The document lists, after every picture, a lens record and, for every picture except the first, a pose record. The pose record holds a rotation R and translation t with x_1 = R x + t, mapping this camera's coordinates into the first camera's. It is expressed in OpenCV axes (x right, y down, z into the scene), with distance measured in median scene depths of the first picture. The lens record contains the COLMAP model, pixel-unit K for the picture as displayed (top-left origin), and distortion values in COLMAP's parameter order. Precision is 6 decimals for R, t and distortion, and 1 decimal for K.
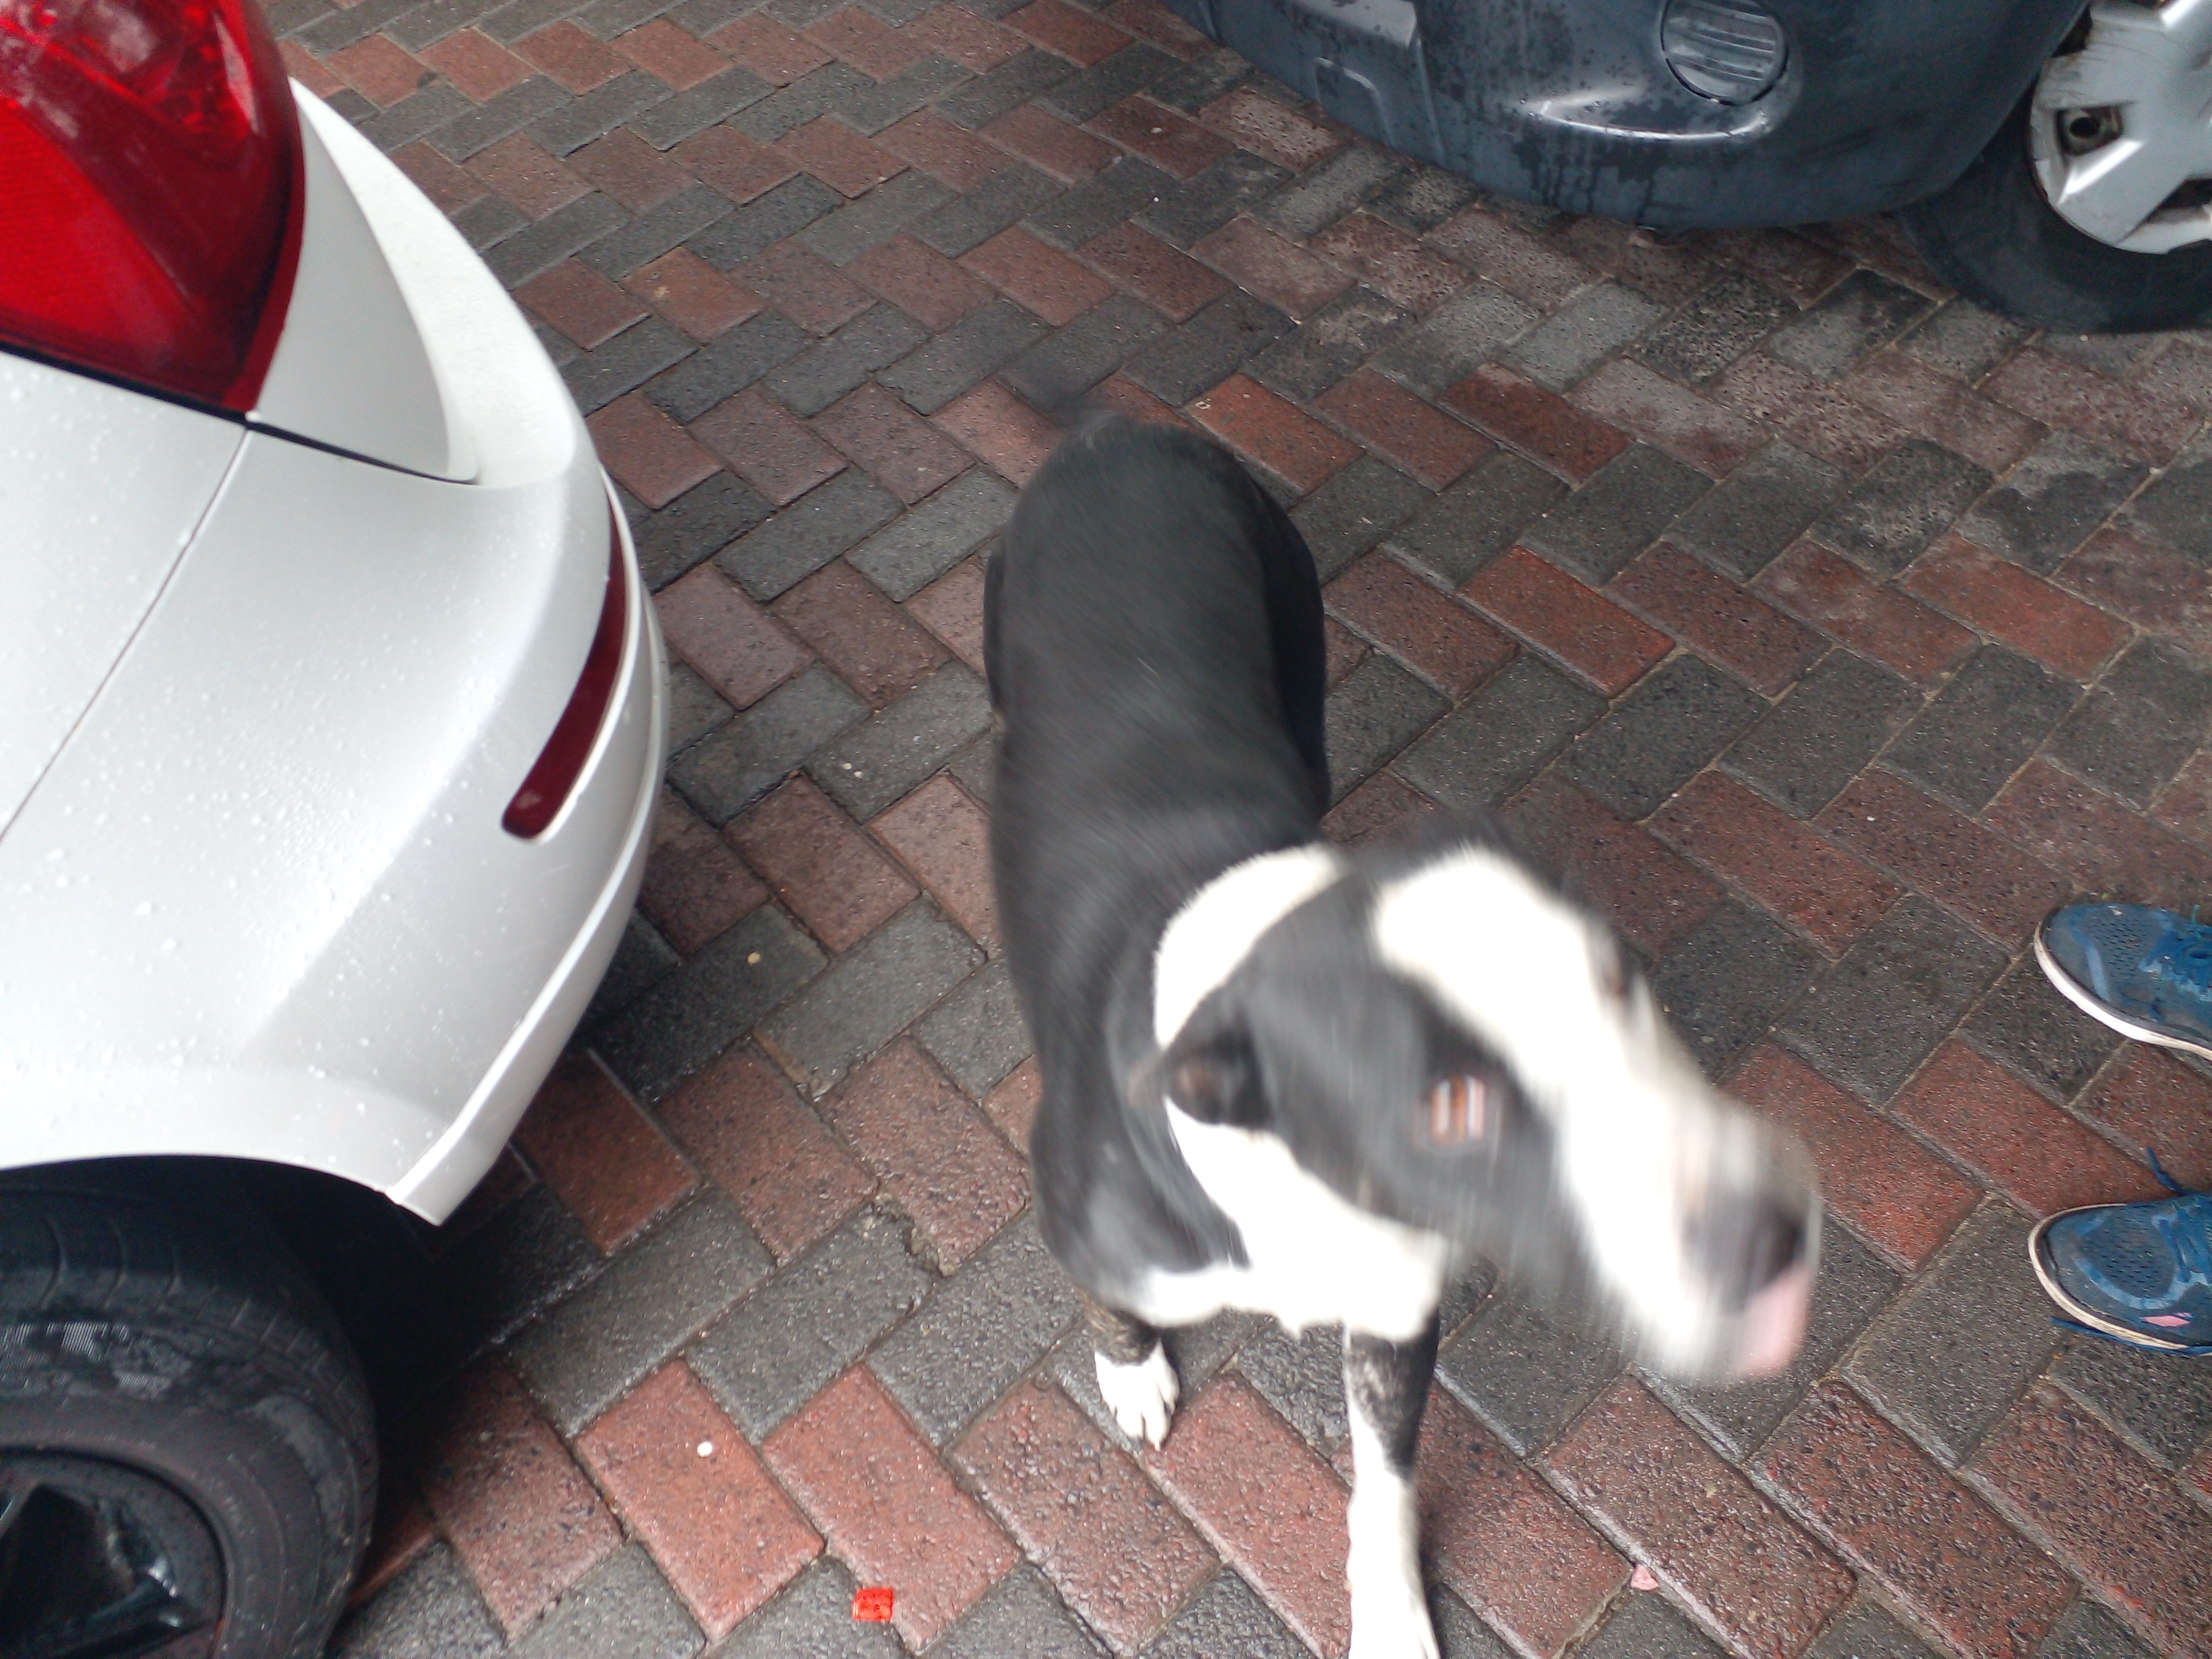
lens RADIAL K [[1799.4, 0, 1096.7], [0, 1799.4, 833.8], [0, 0, 1]] dist [0.049434, -0.094616]
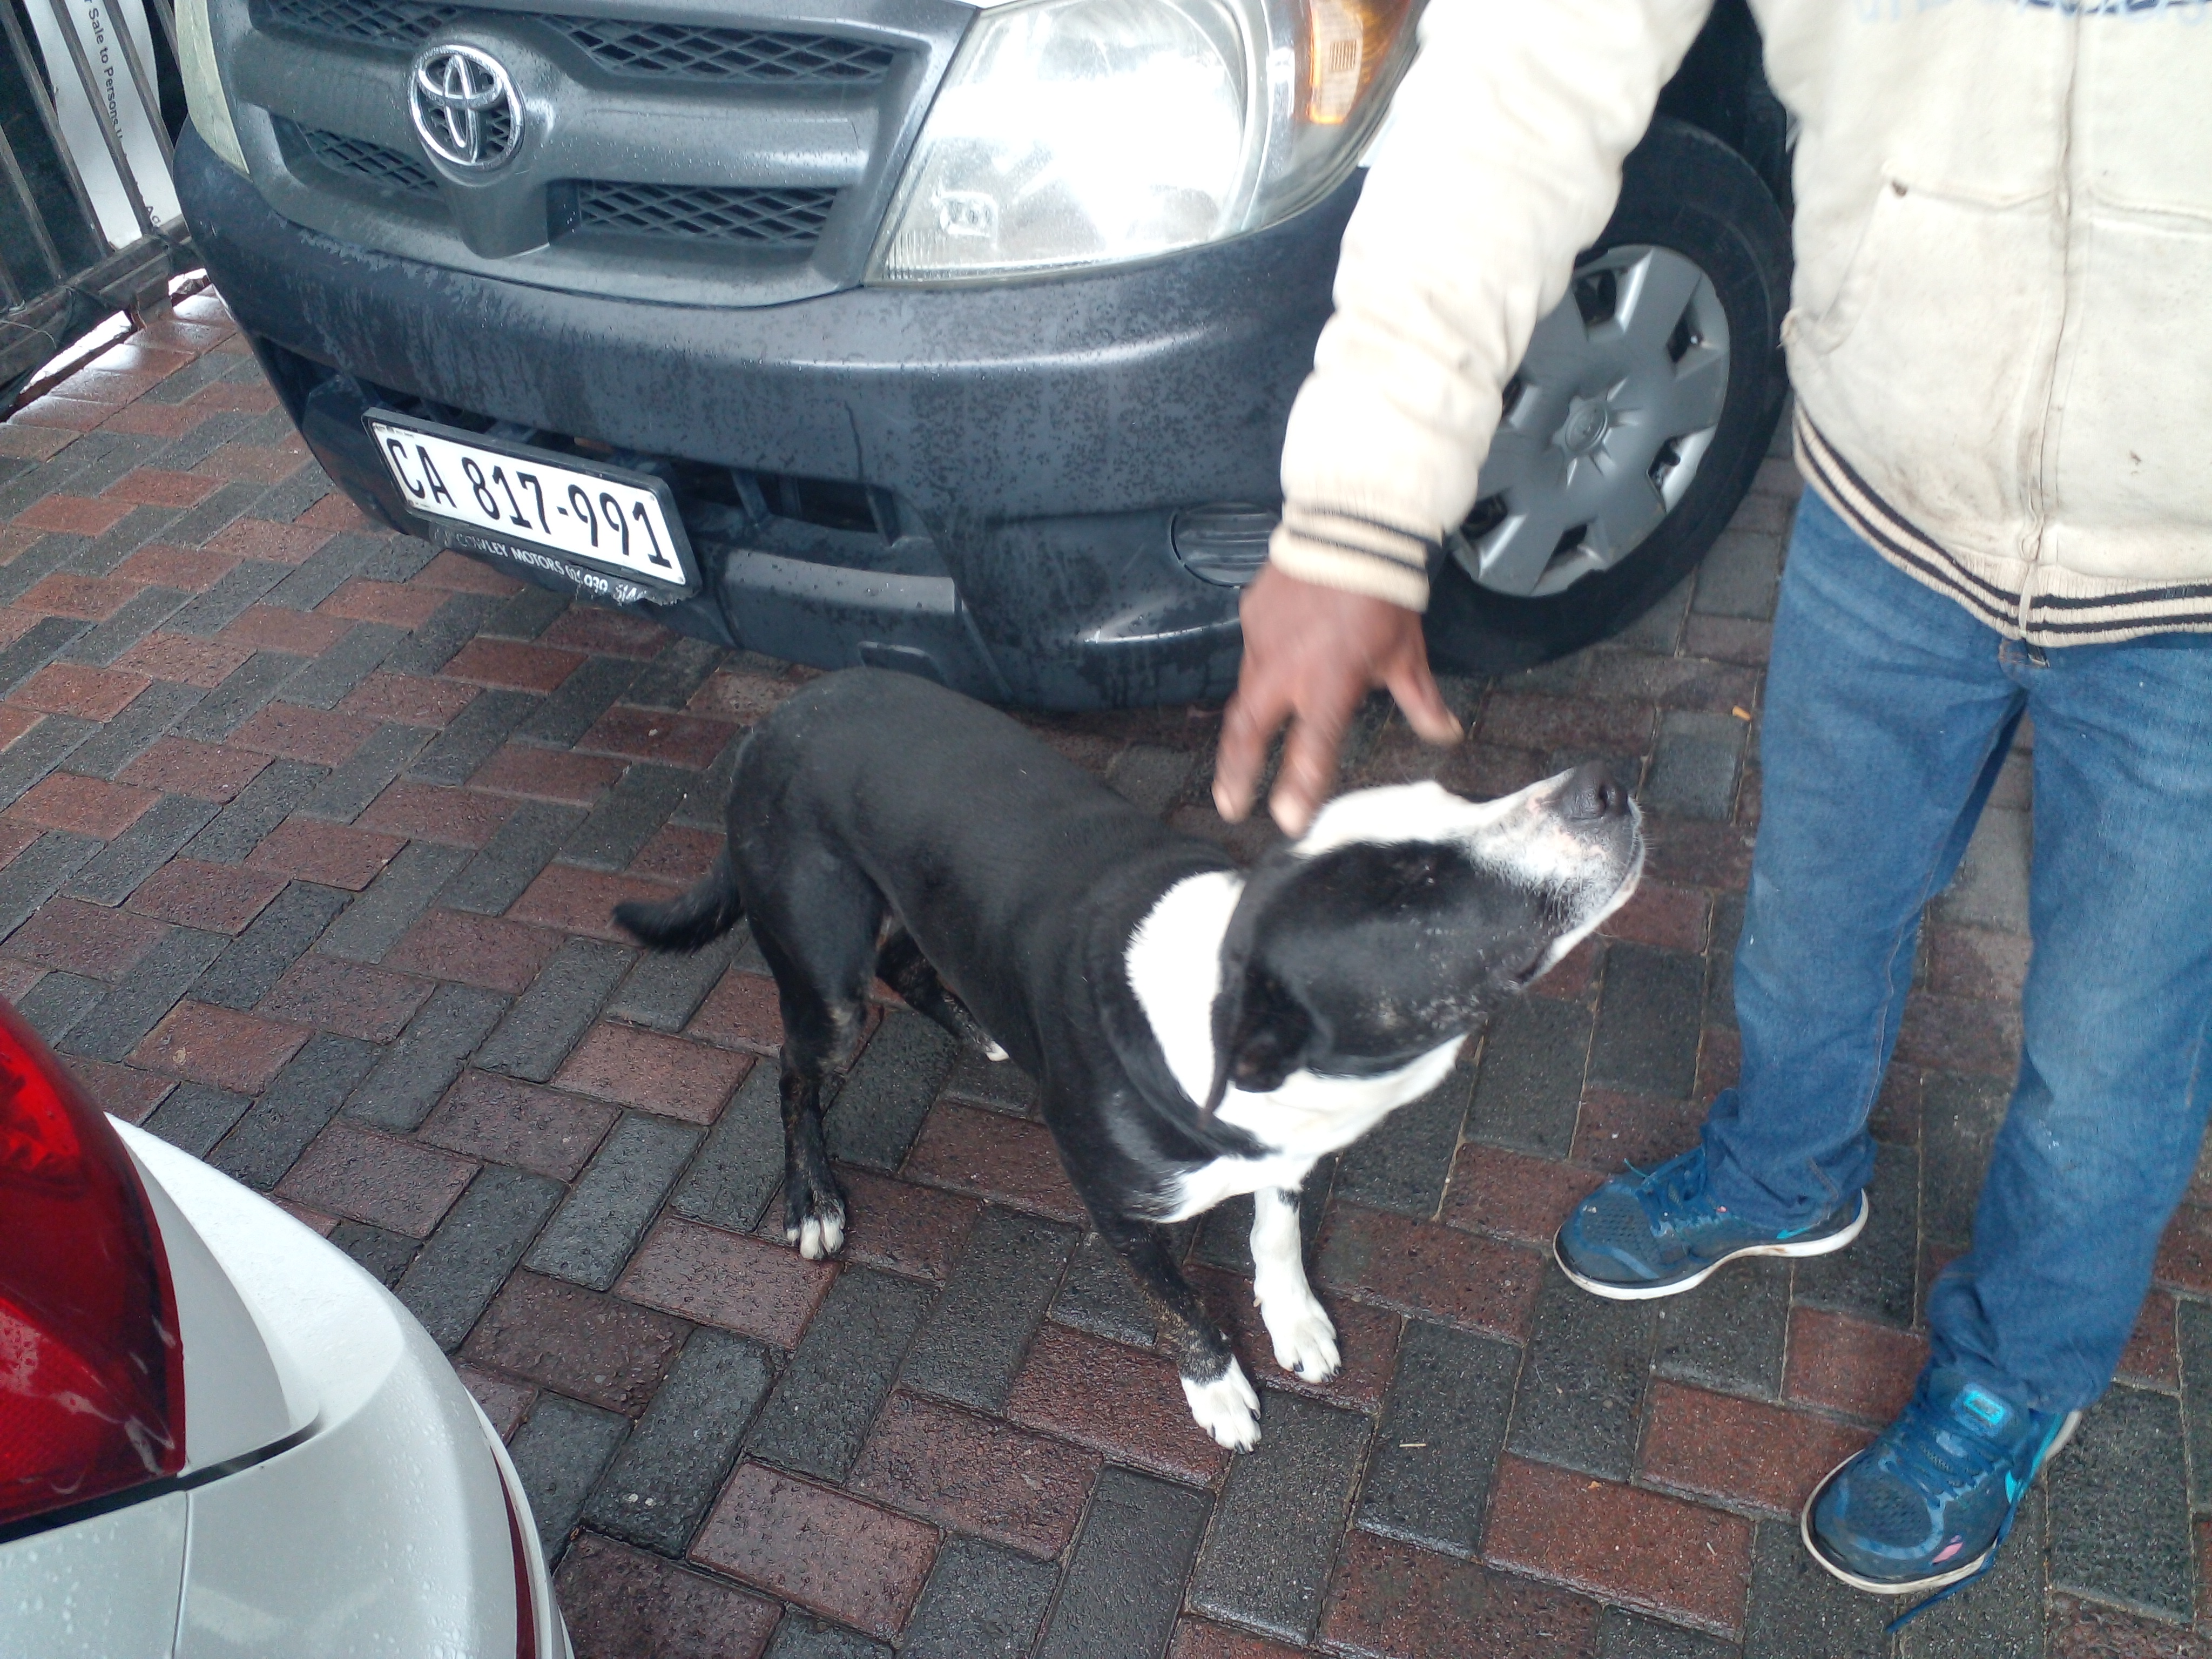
lens RADIAL K [[1799.4, 0, 1109.6], [0, 1799.4, 808.7], [0, 0, 1]] dist [0.049434, -0.094616]
pose [[0.888593, -0.302258, 0.345025, -0.138549], [0.380113, 0.906239, -0.185053, -0.092557], [-0.256741, 0.295585, 0.920170, 0.029469]]
